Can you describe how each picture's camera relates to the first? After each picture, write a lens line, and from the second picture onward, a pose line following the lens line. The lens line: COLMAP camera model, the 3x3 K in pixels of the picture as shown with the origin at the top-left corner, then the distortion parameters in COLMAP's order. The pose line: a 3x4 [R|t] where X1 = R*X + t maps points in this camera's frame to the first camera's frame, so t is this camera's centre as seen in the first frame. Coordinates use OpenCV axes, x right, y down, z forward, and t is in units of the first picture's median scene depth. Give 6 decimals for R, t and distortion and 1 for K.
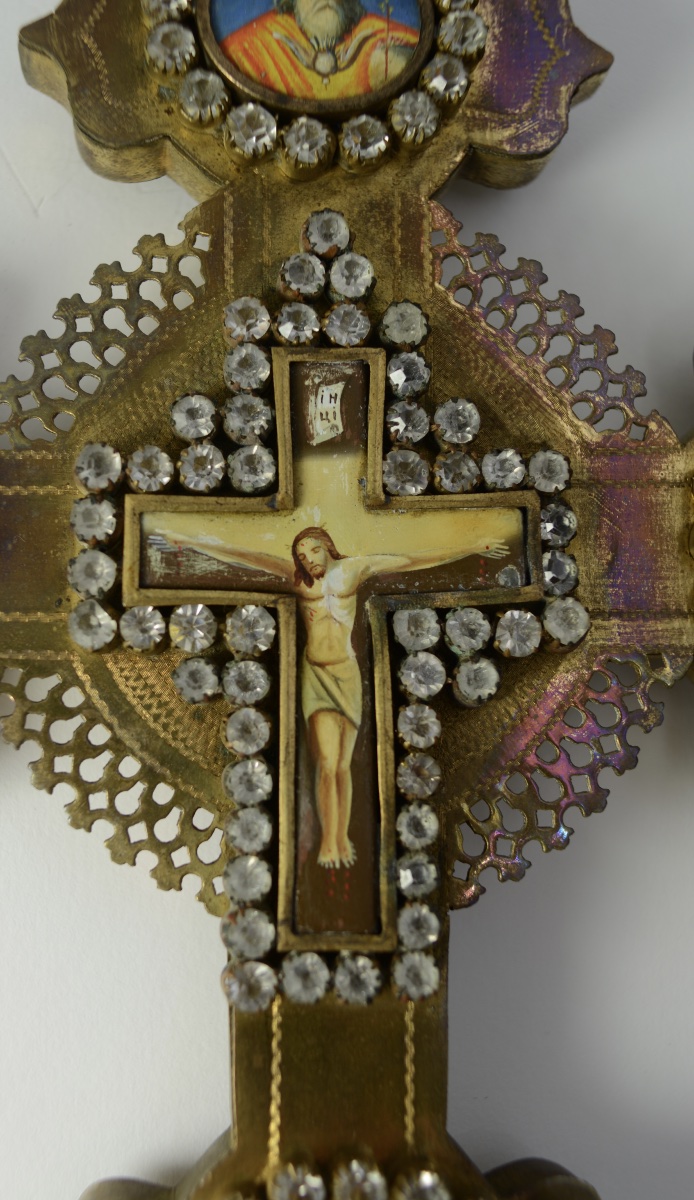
lens RADIAL K [[1429.4, 0, 288.1], [0, 1429.4, 609.8], [0, 0, 1]] dist [-0.062320, 0.000000]
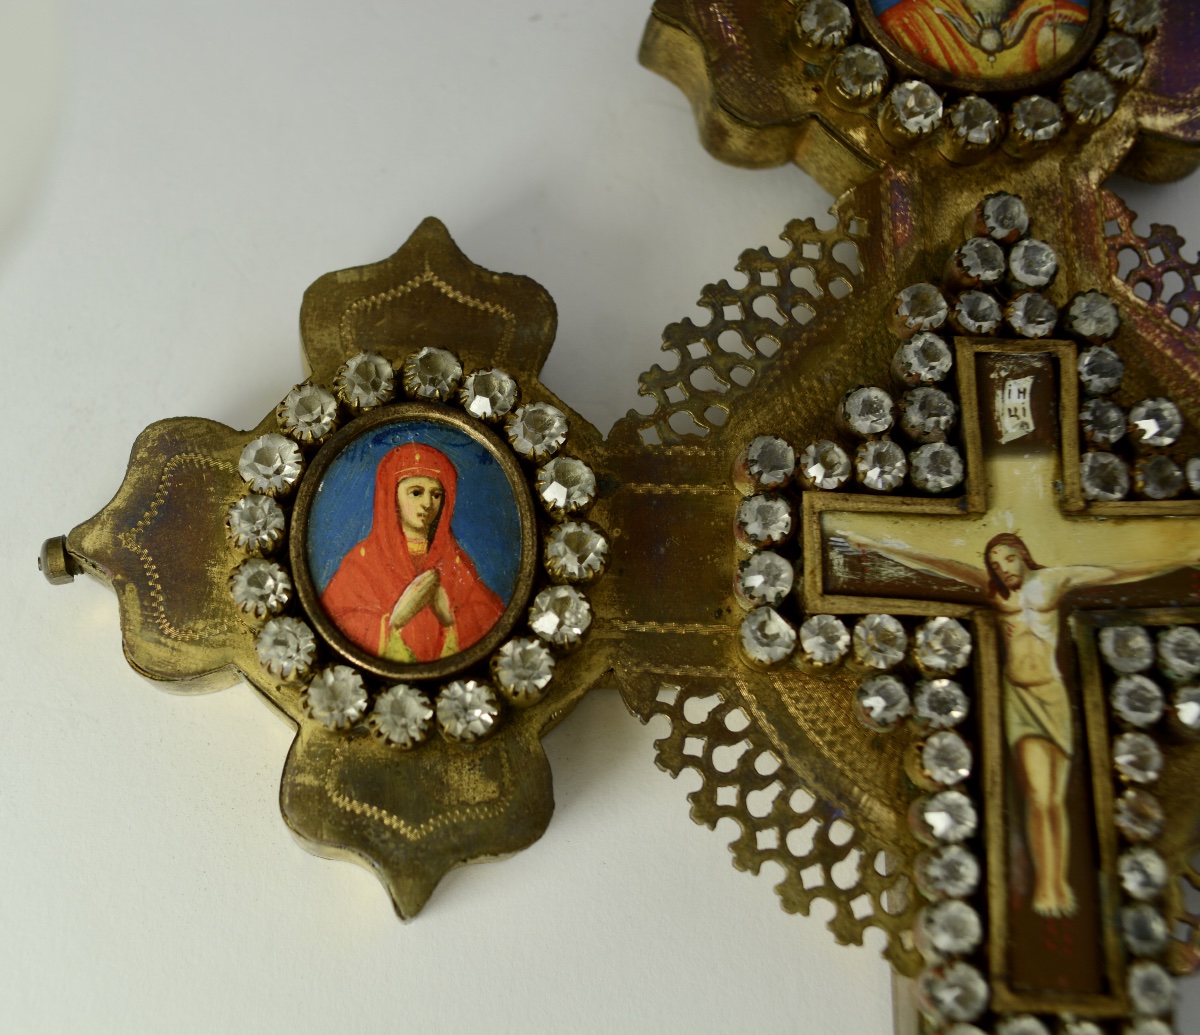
lens RADIAL K [[1800.1, 0, 419.7], [0, 1800.1, 532.9], [0, 0, 1]] dist [-0.064878, 0.000000]
pose [[0.998501, 0.016101, -0.052318, -0.286964], [-0.023669, 0.988790, -0.147428, 0.113989], [0.049357, 0.148445, 0.987688, -0.118822]]
